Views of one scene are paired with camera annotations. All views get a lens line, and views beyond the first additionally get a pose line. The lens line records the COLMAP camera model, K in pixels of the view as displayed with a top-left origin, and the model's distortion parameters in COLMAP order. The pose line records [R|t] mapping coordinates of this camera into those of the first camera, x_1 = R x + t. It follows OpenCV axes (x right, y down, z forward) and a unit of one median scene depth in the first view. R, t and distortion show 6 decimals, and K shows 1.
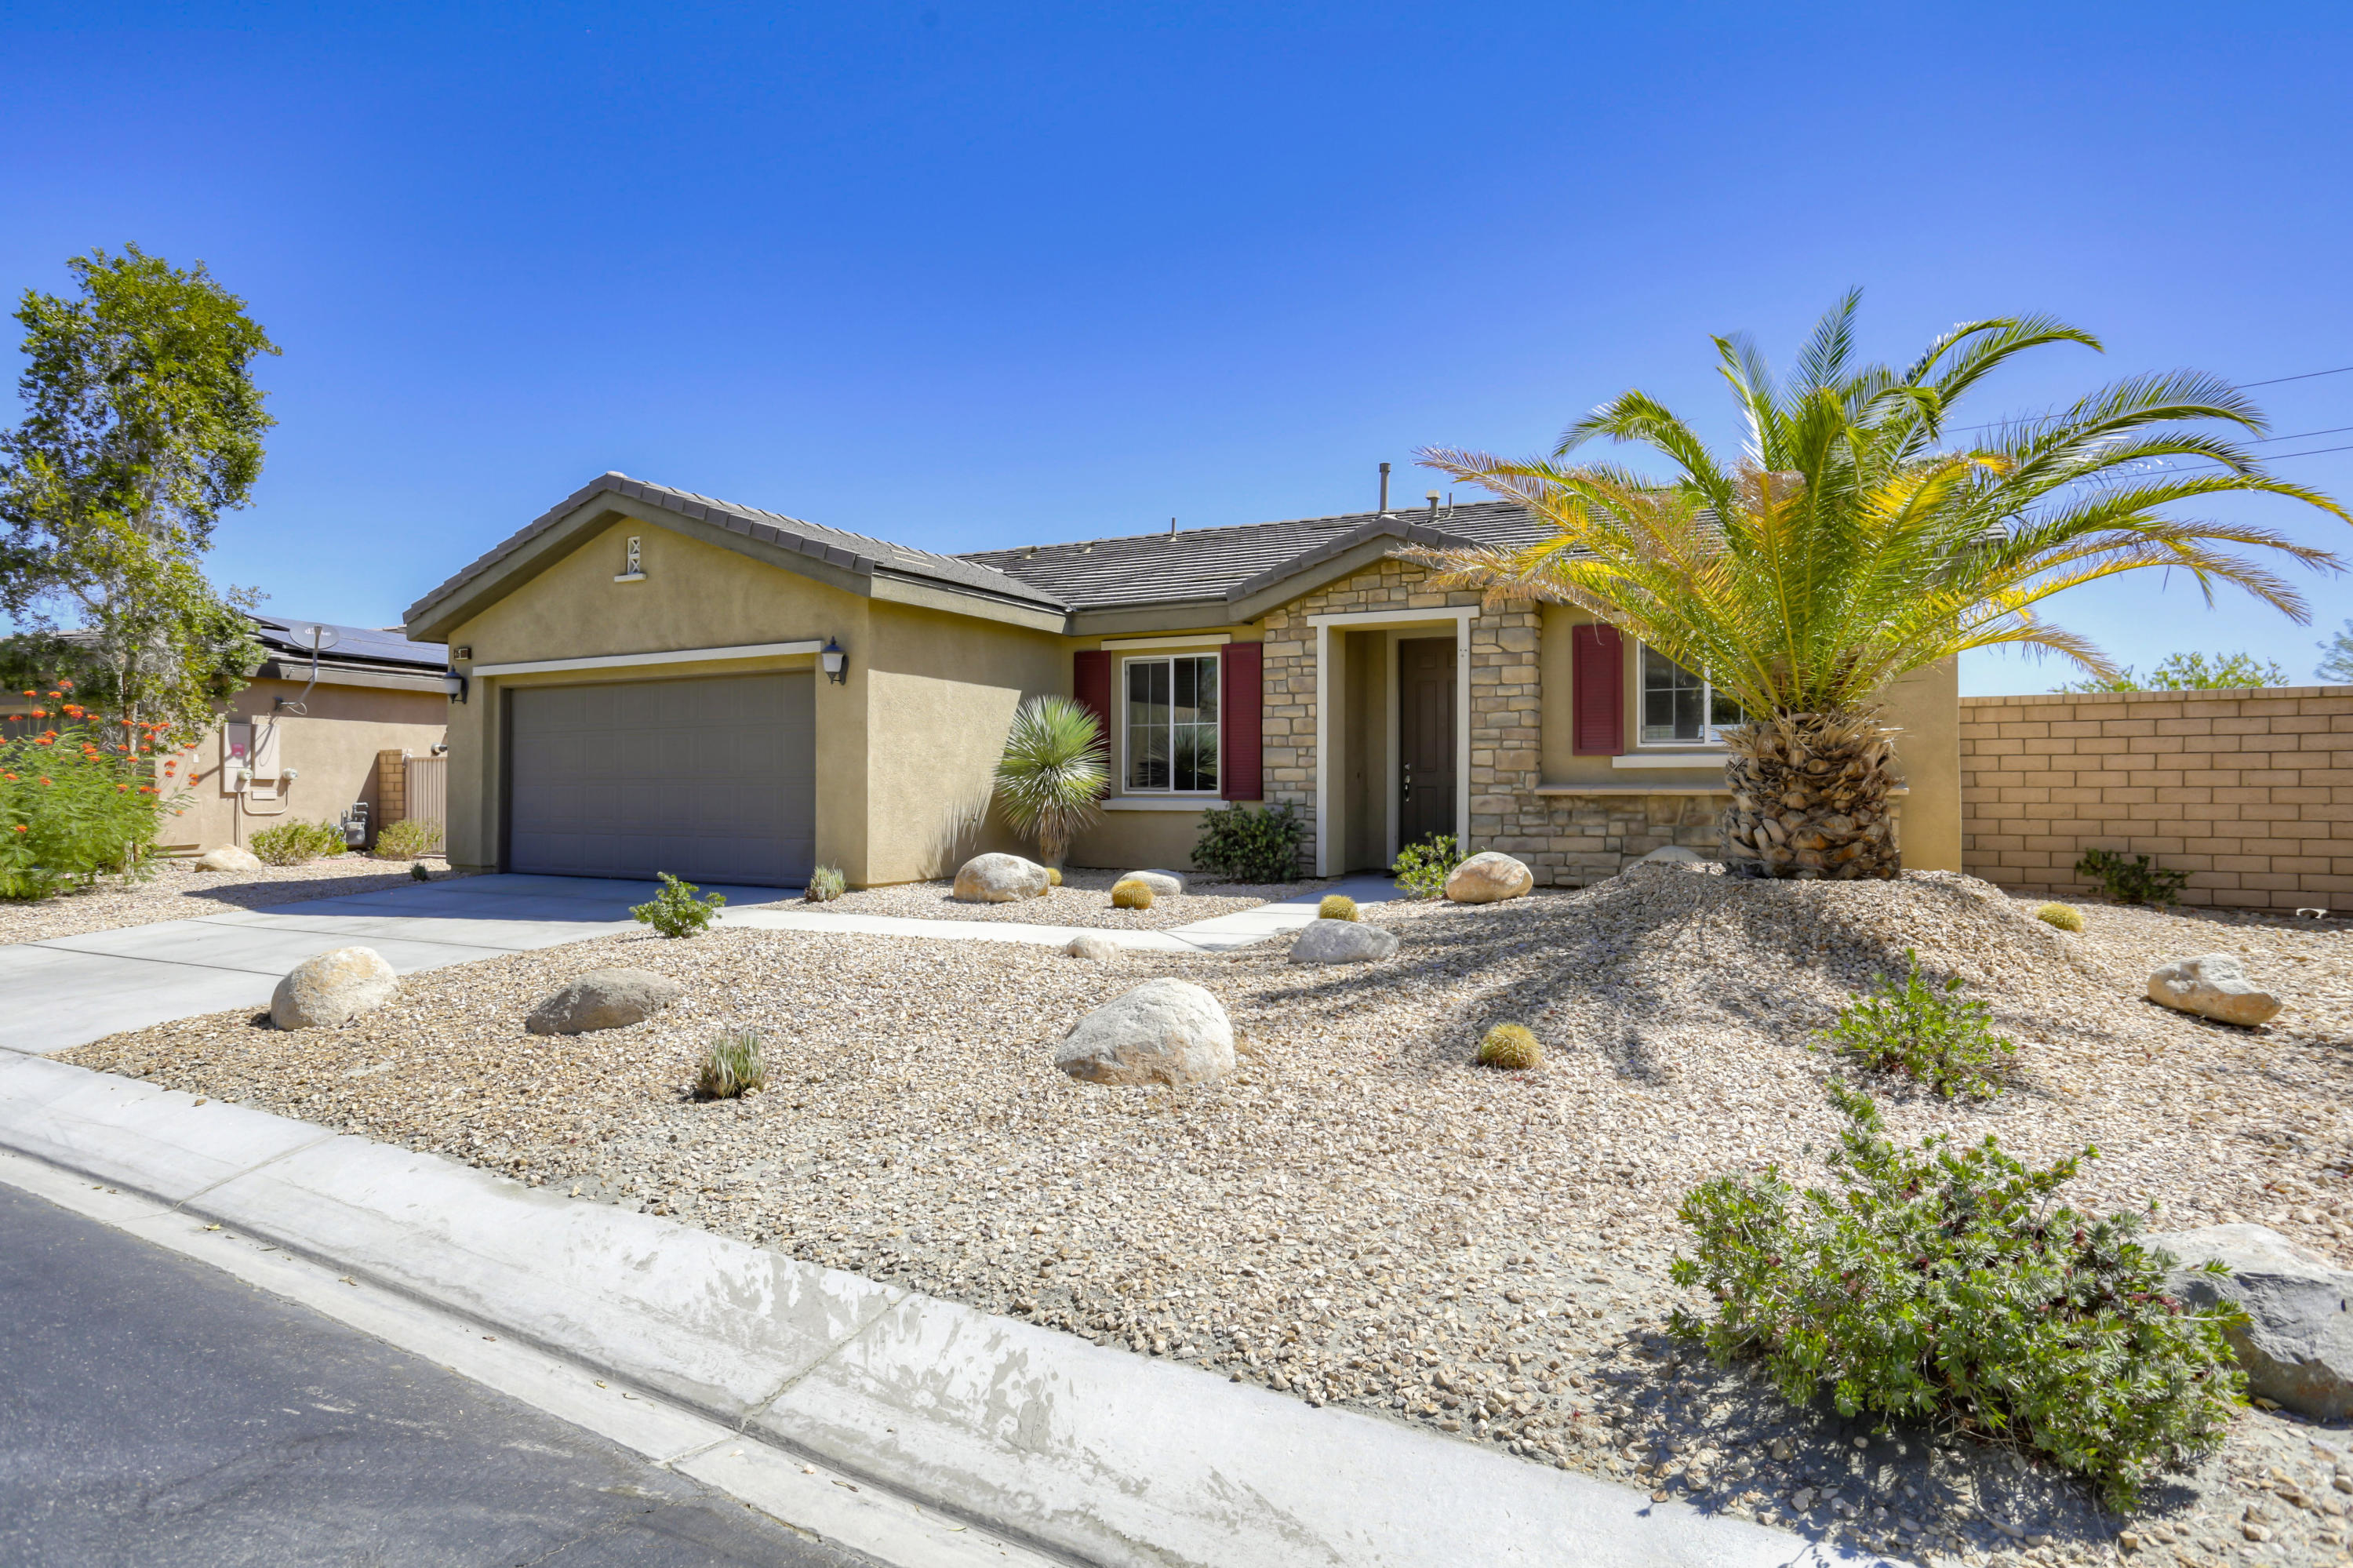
lens RADIAL K [[1344.9, 0, 1178.9], [0, 1344.9, 773.3], [0, 0, 1]] dist [-0.042557, 0.000968]
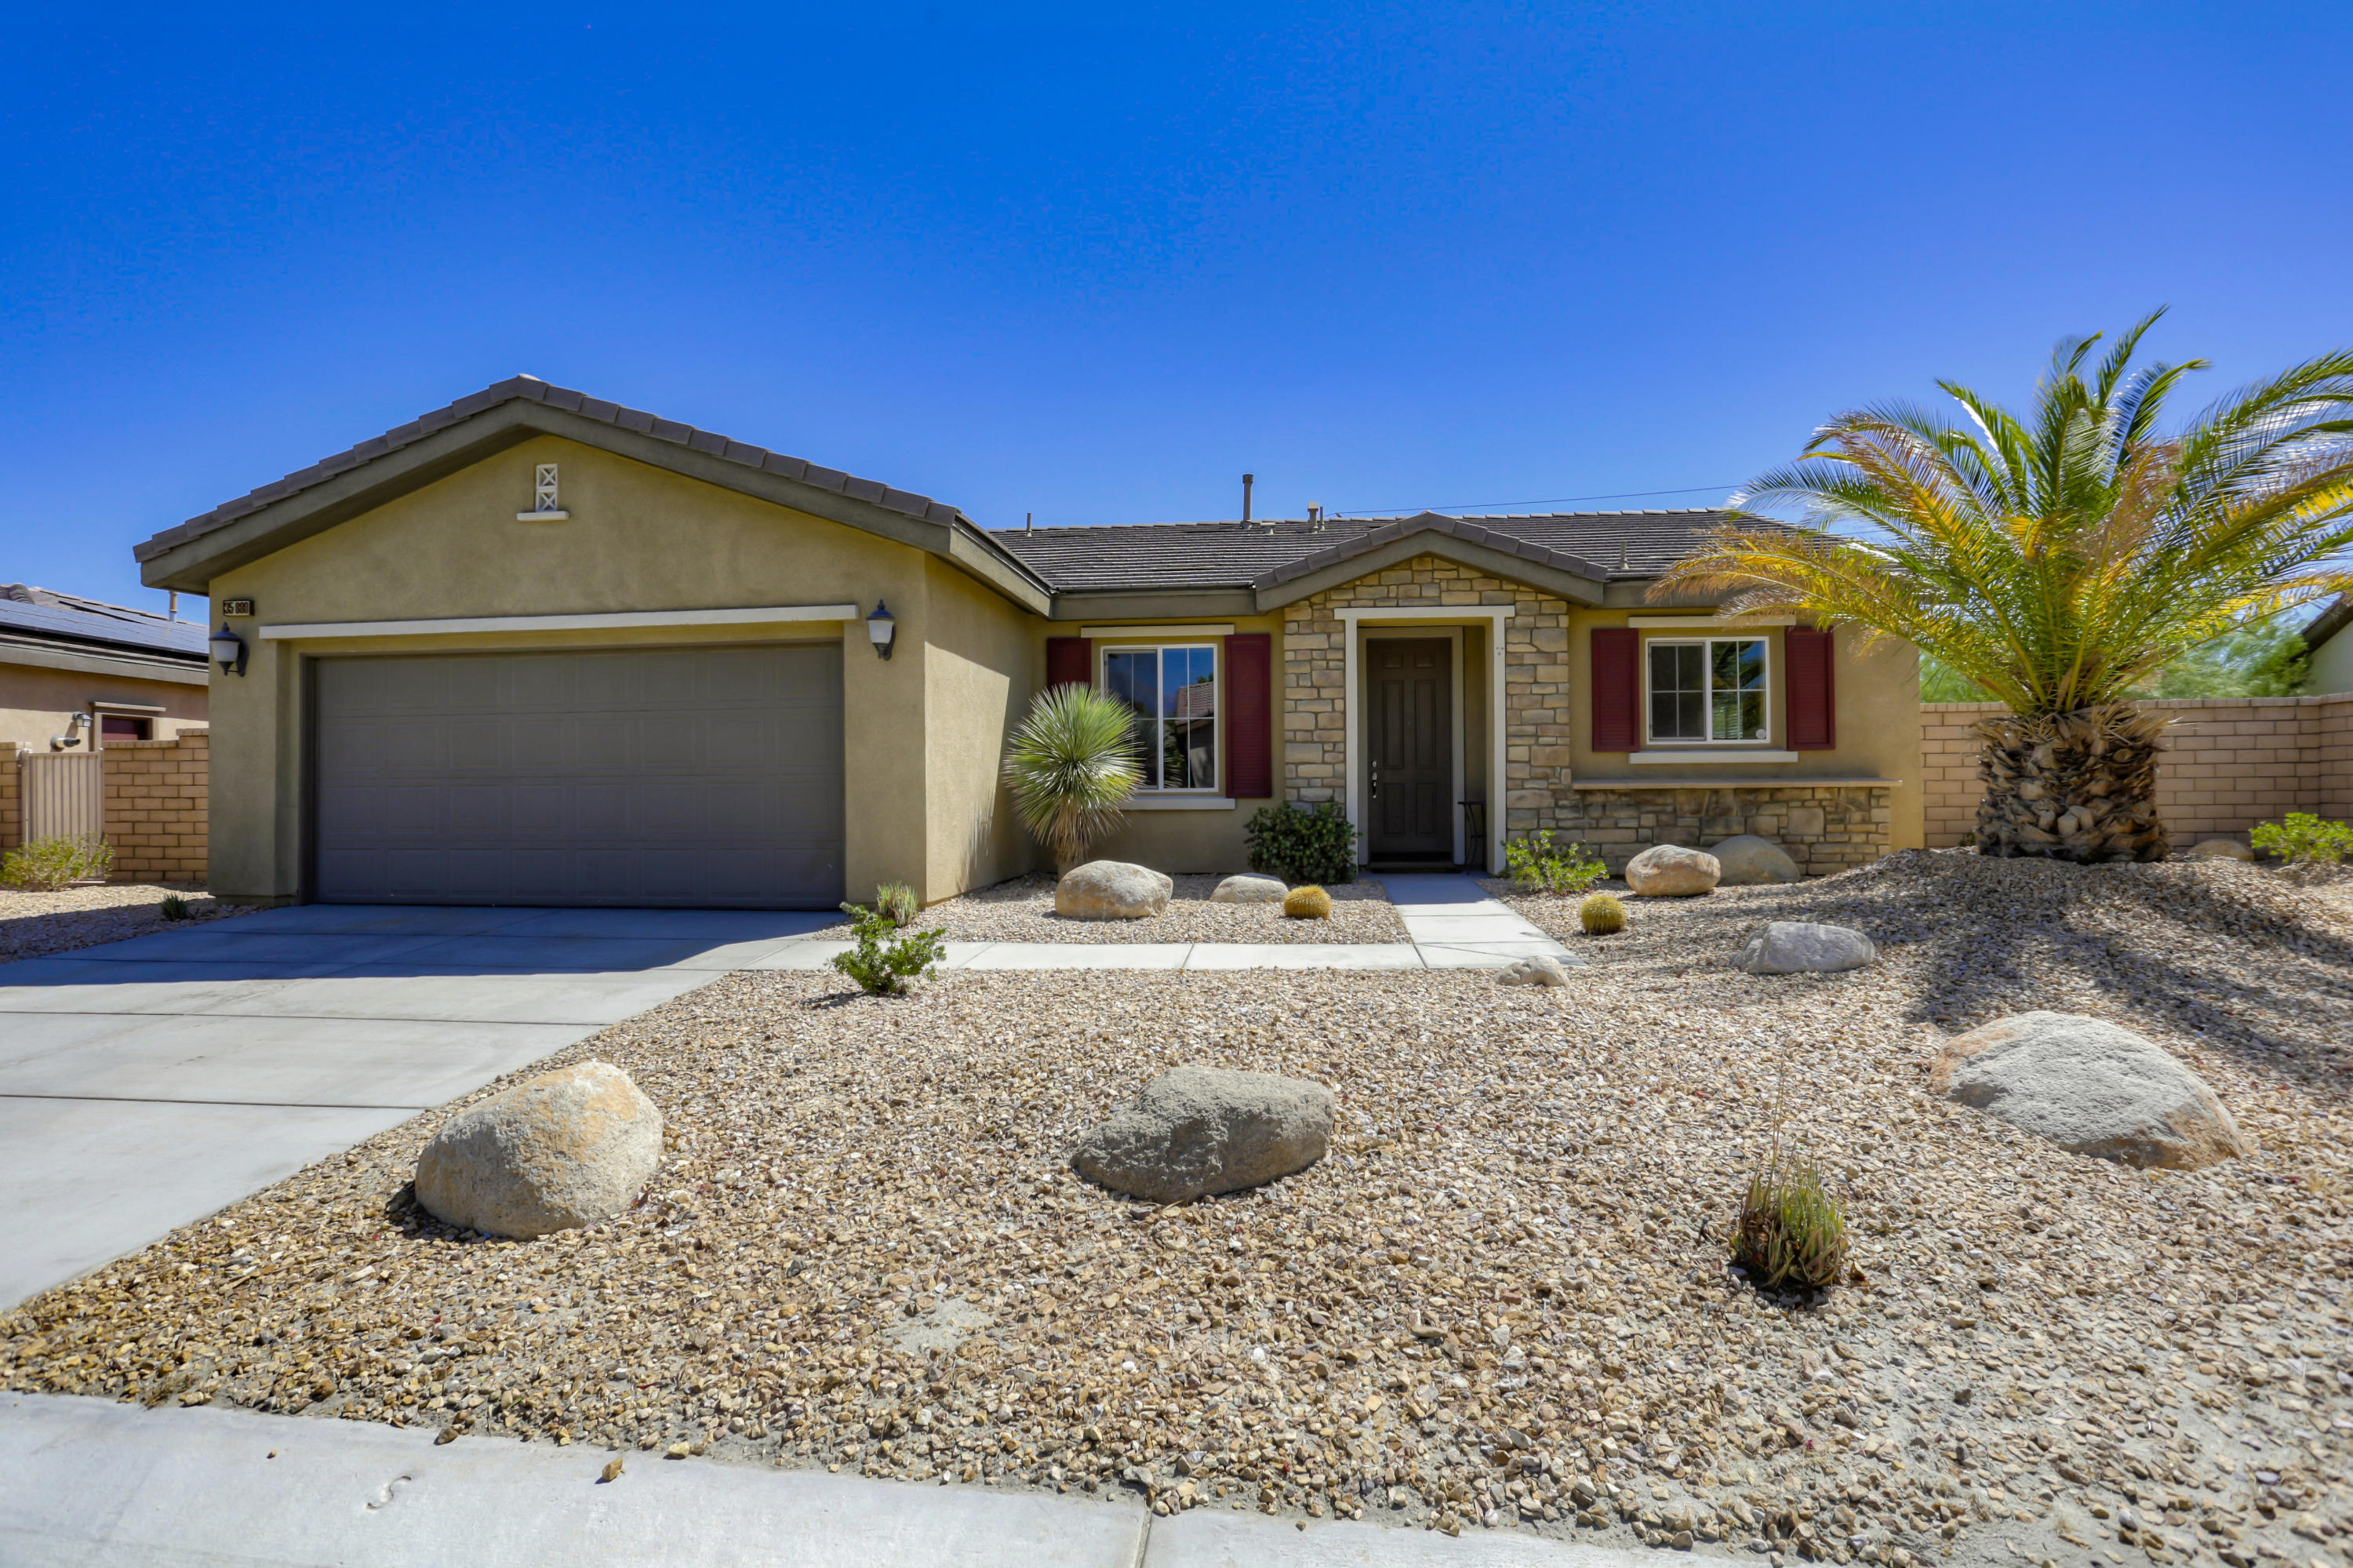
lens RADIAL K [[1160.7, 0, 1180.3], [0, 1160.7, 773.7], [0, 0, 1]] dist [-0.056169, 0.018624]
pose [[0.928410, -0.001137, 0.371556, -0.326646], [0.002767, 0.999989, -0.003855, 0.006153], [-0.371548, 0.004607, 0.928402, 0.262321]]
